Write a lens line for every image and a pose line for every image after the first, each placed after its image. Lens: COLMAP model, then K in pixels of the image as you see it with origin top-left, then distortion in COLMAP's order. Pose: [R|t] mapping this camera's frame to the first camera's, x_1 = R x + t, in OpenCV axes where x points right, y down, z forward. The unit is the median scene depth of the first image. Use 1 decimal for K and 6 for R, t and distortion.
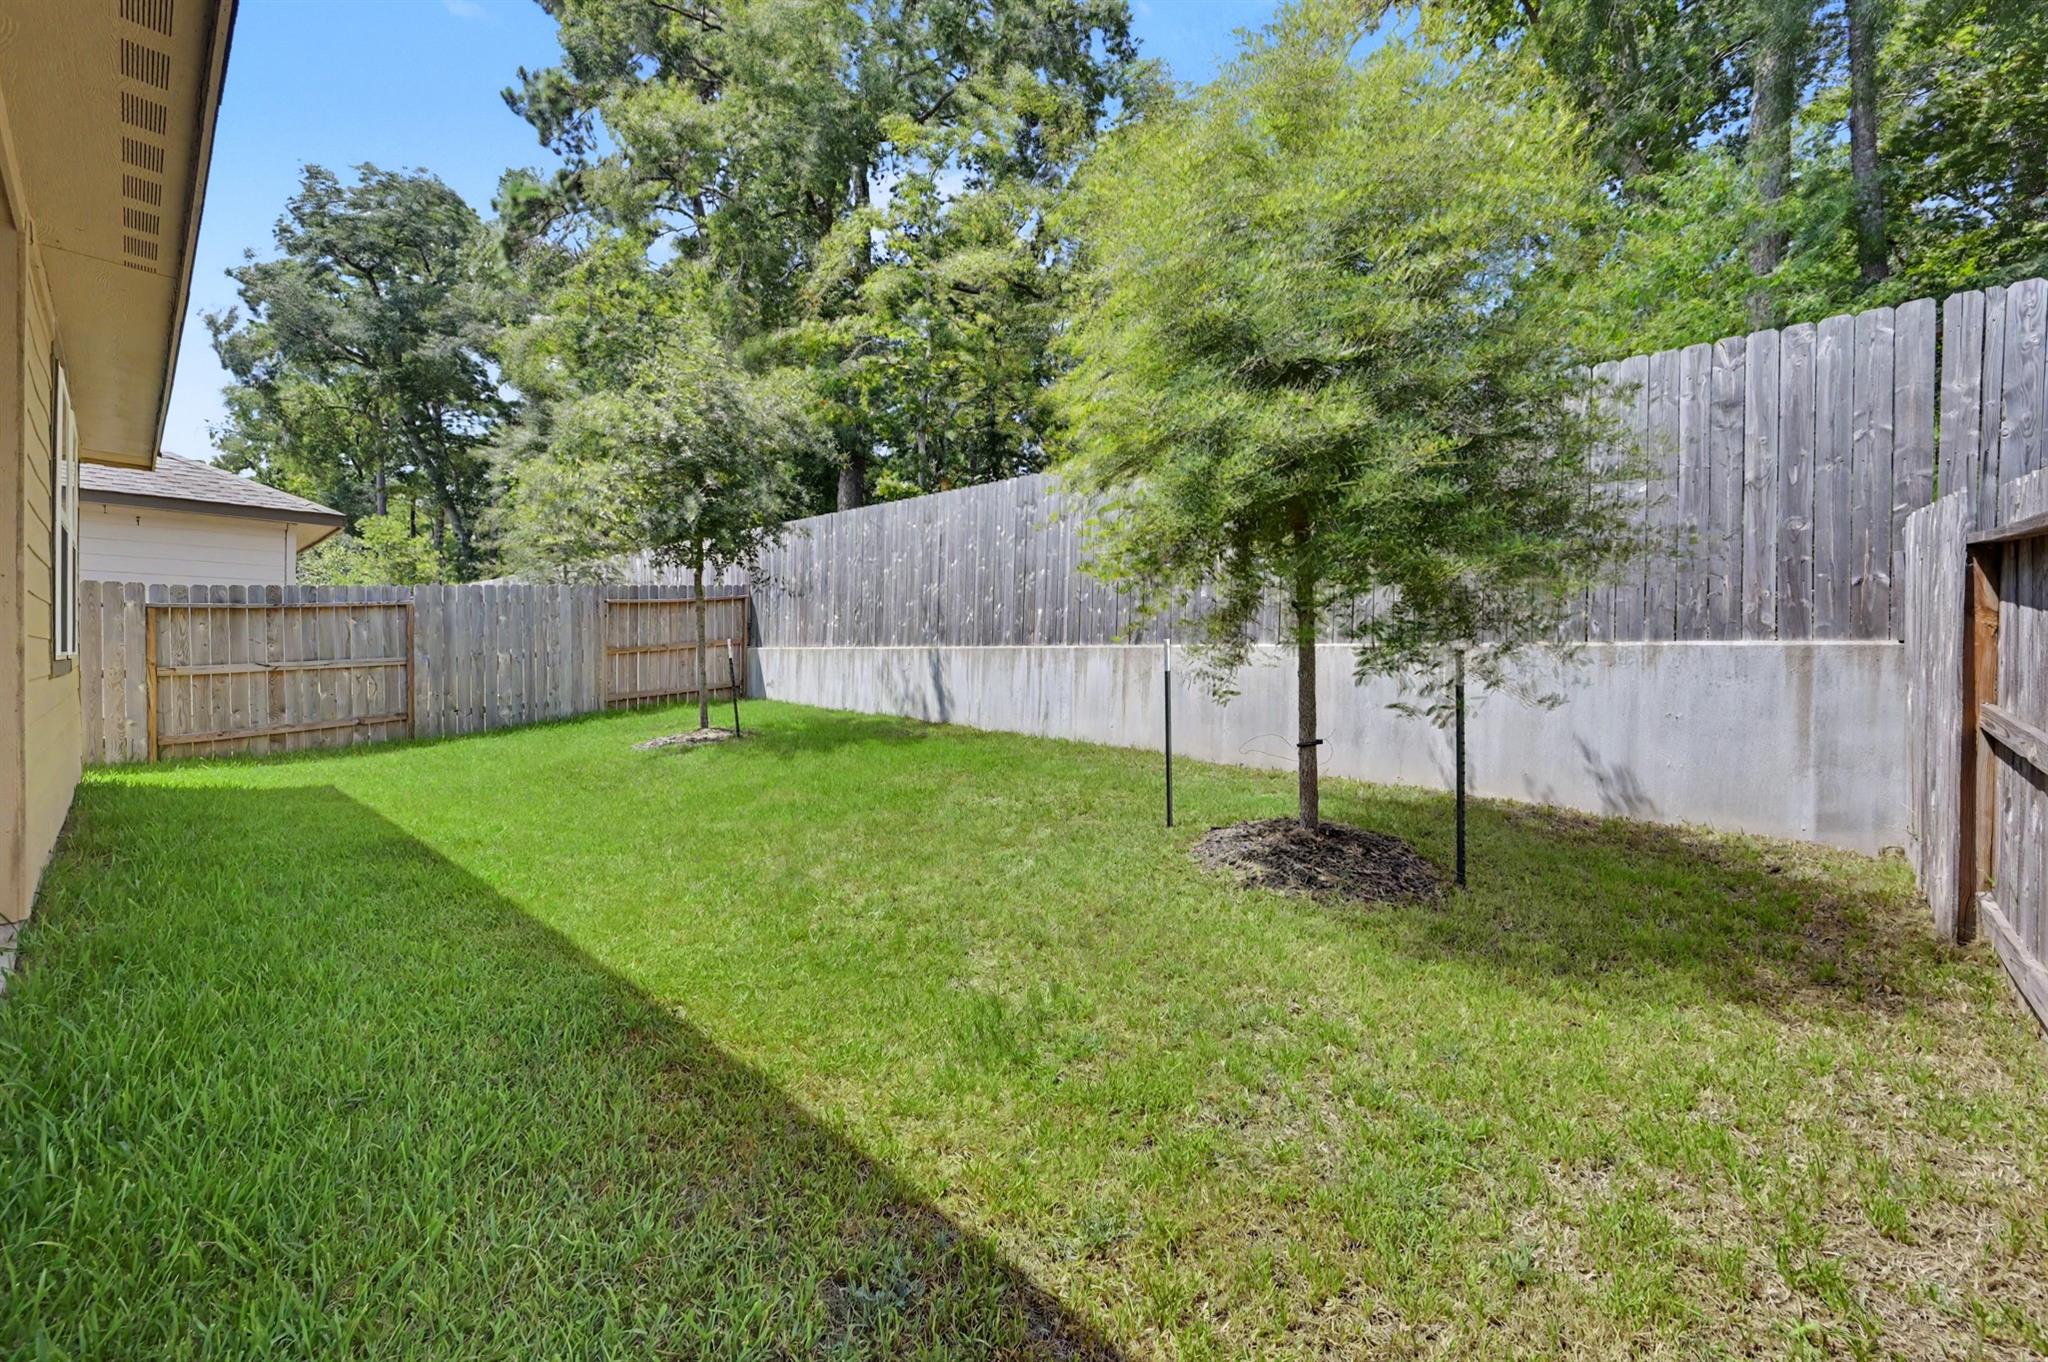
lens RADIAL K [[817.1, 0, 1028.0], [0, 817.1, 671.6], [0, 0, 1]] dist [0.000222, 0.000078]
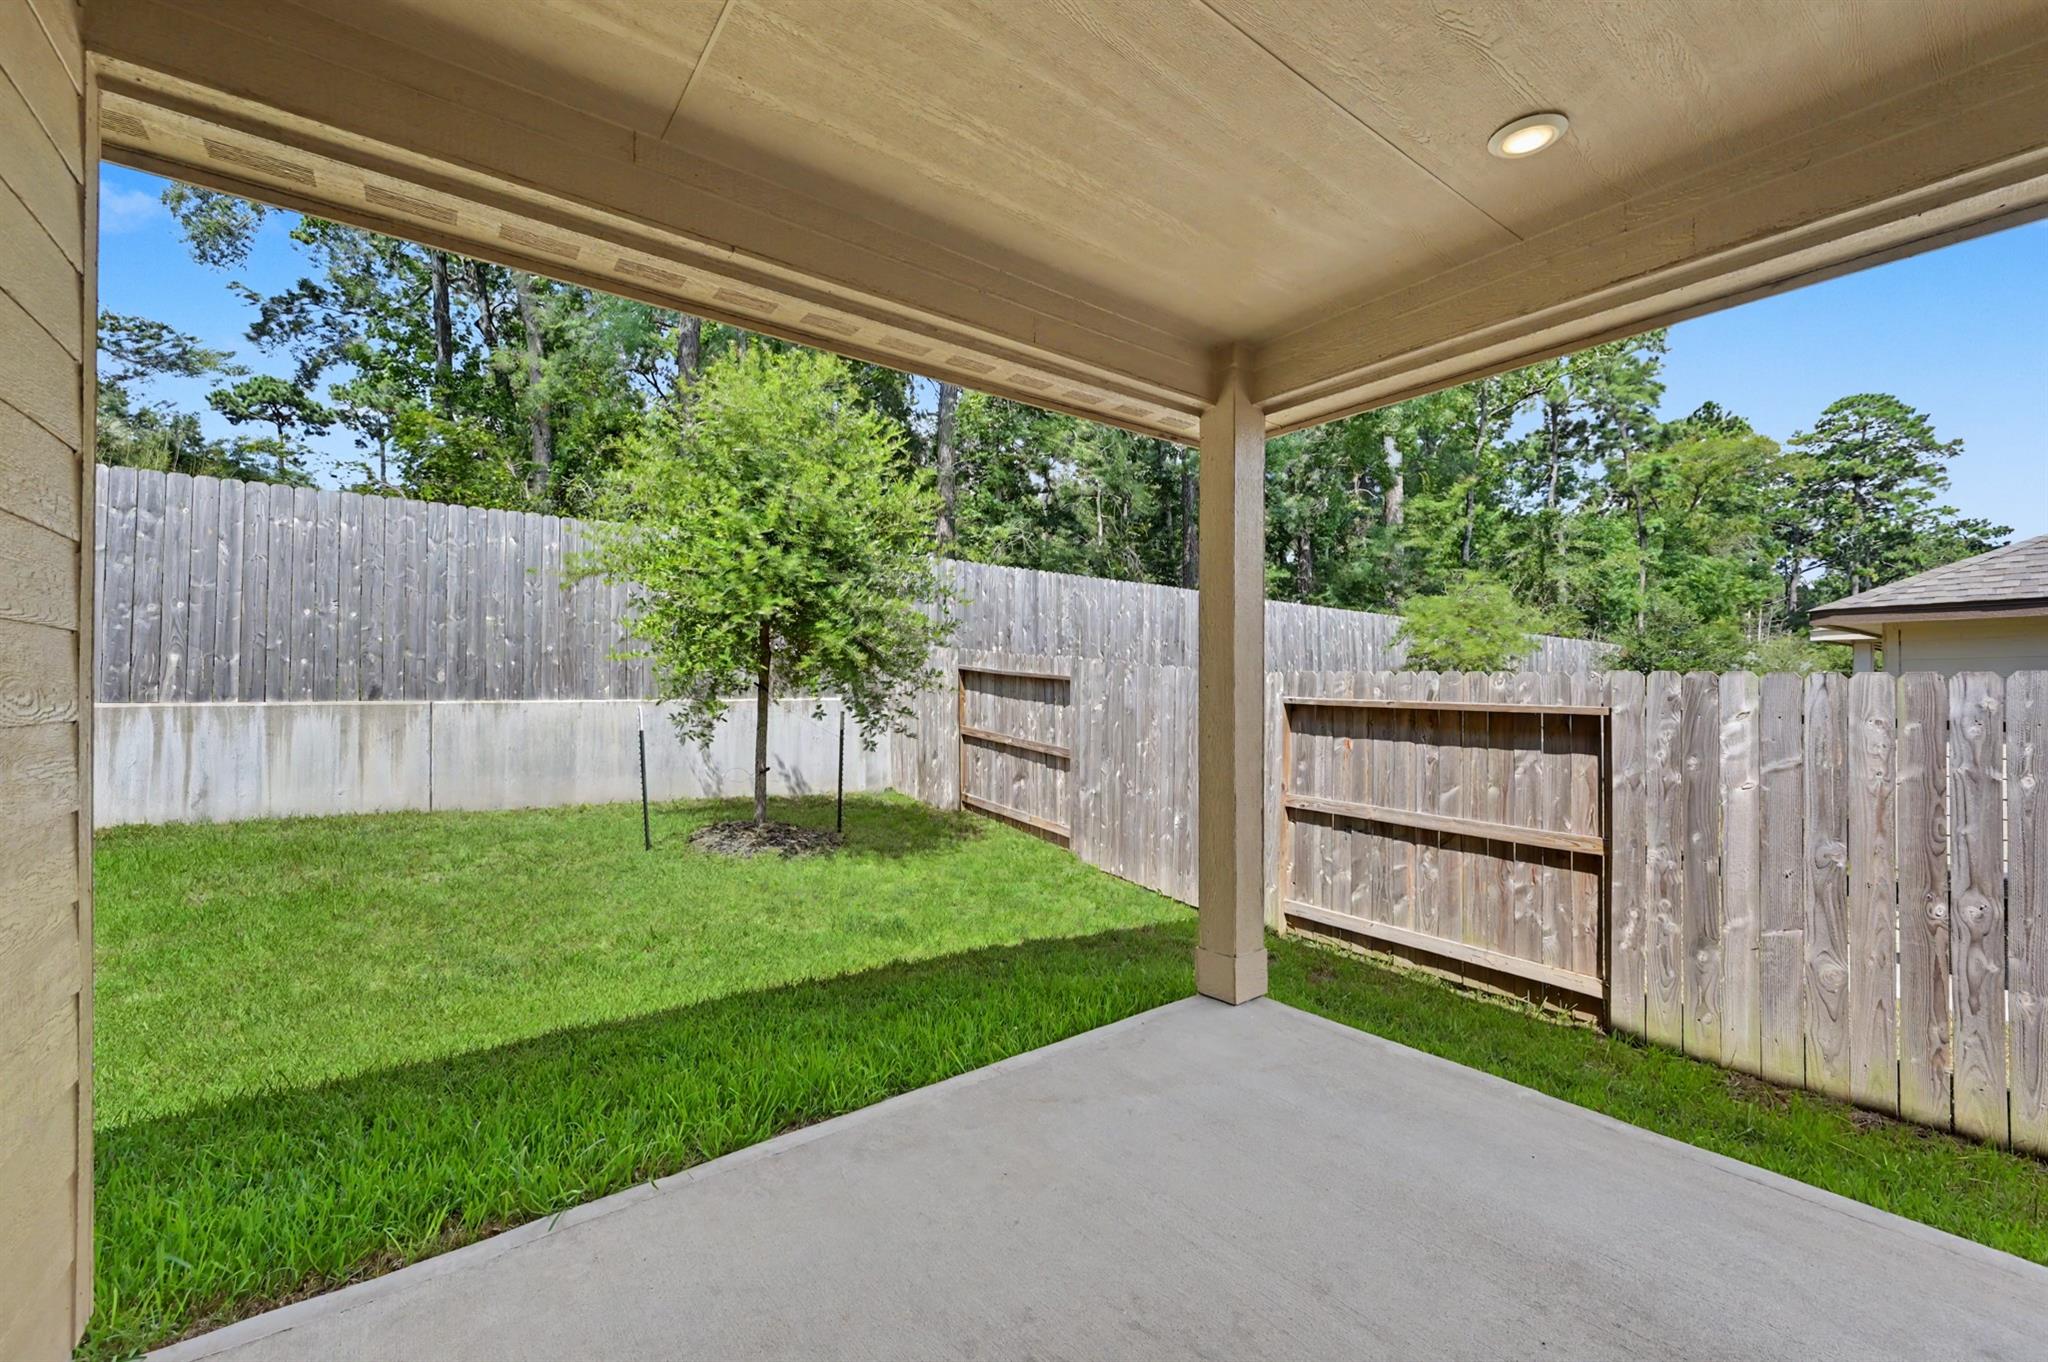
lens RADIAL K [[817.1, 0, 1028.0], [0, 817.1, 671.6], [0, 0, 1]] dist [0.000222, 0.000078]
pose [[0.200278, 0.009930, 0.979689, -0.952933], [0.014559, 0.999808, -0.013110, -0.066640], [-0.979631, 0.016889, 0.200095, 0.136932]]
